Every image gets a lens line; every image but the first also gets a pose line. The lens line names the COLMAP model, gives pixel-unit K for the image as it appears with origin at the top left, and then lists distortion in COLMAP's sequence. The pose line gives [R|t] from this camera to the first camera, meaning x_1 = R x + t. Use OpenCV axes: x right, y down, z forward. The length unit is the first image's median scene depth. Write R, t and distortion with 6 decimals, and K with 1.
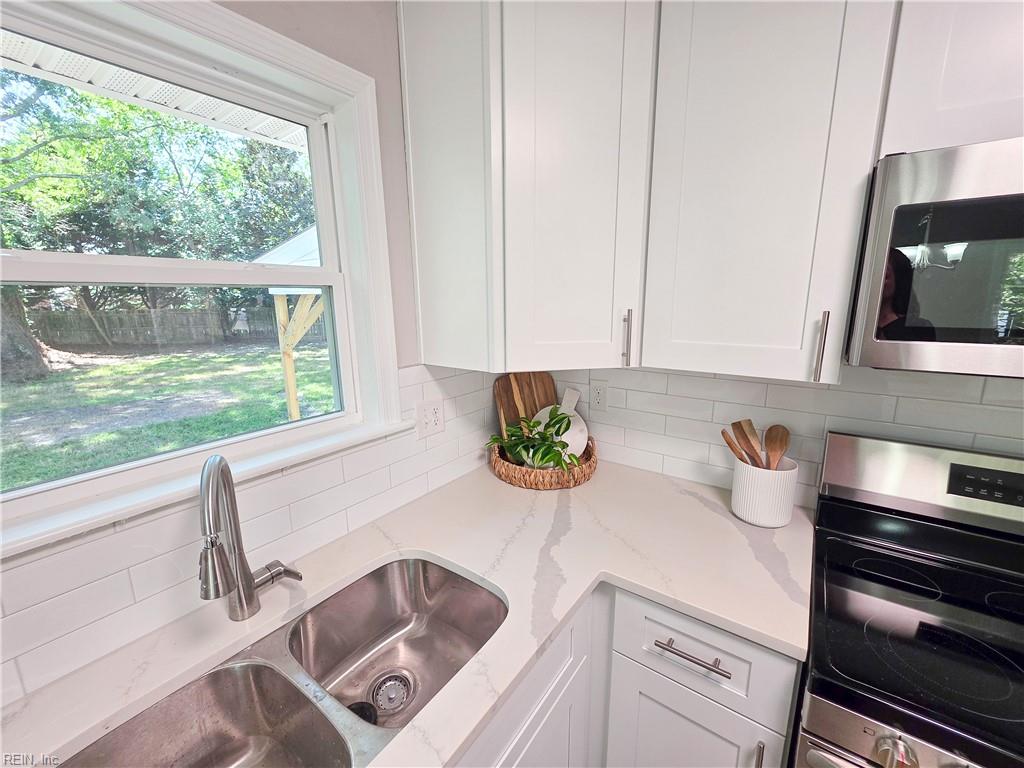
lens RADIAL K [[408.0, 0, 508.6], [0, 408.0, 383.6], [0, 0, 1]] dist [0.005017, -0.000344]
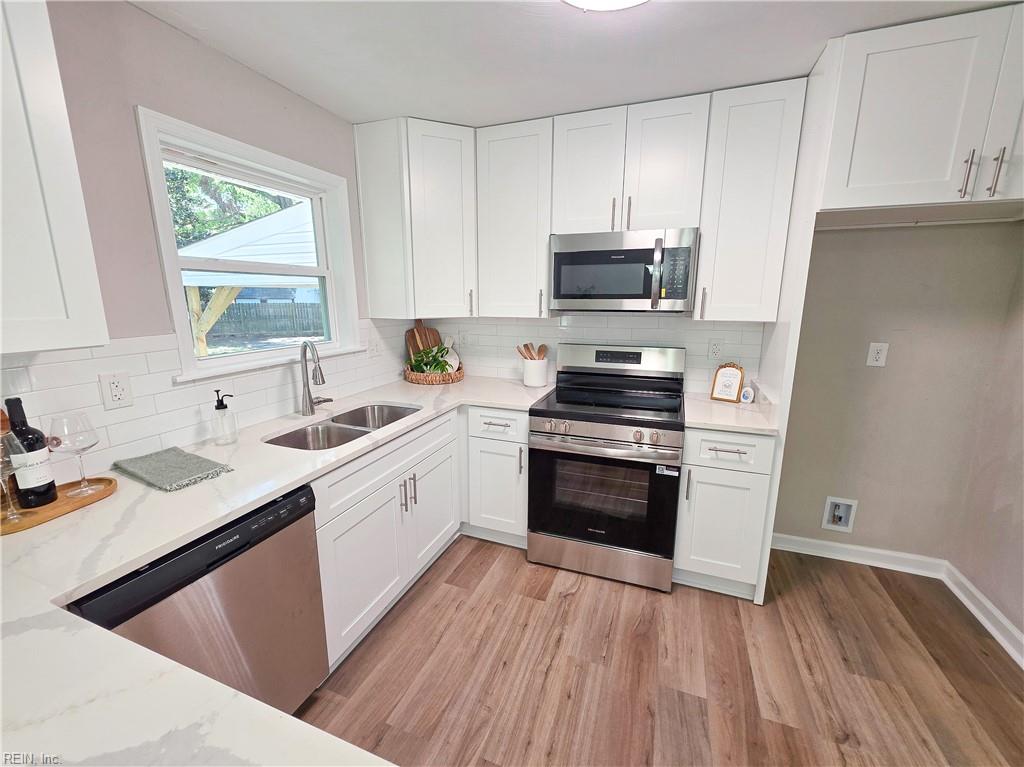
lens RADIAL K [[408.0, 0, 508.6], [0, 408.0, 383.1], [0, 0, 1]] dist [0.005017, -0.000344]
pose [[0.962518, -0.048154, 0.266908, -0.098386], [0.049027, 0.998792, 0.003398, 0.261309], [-0.266749, 0.009815, 0.963716, -0.947815]]
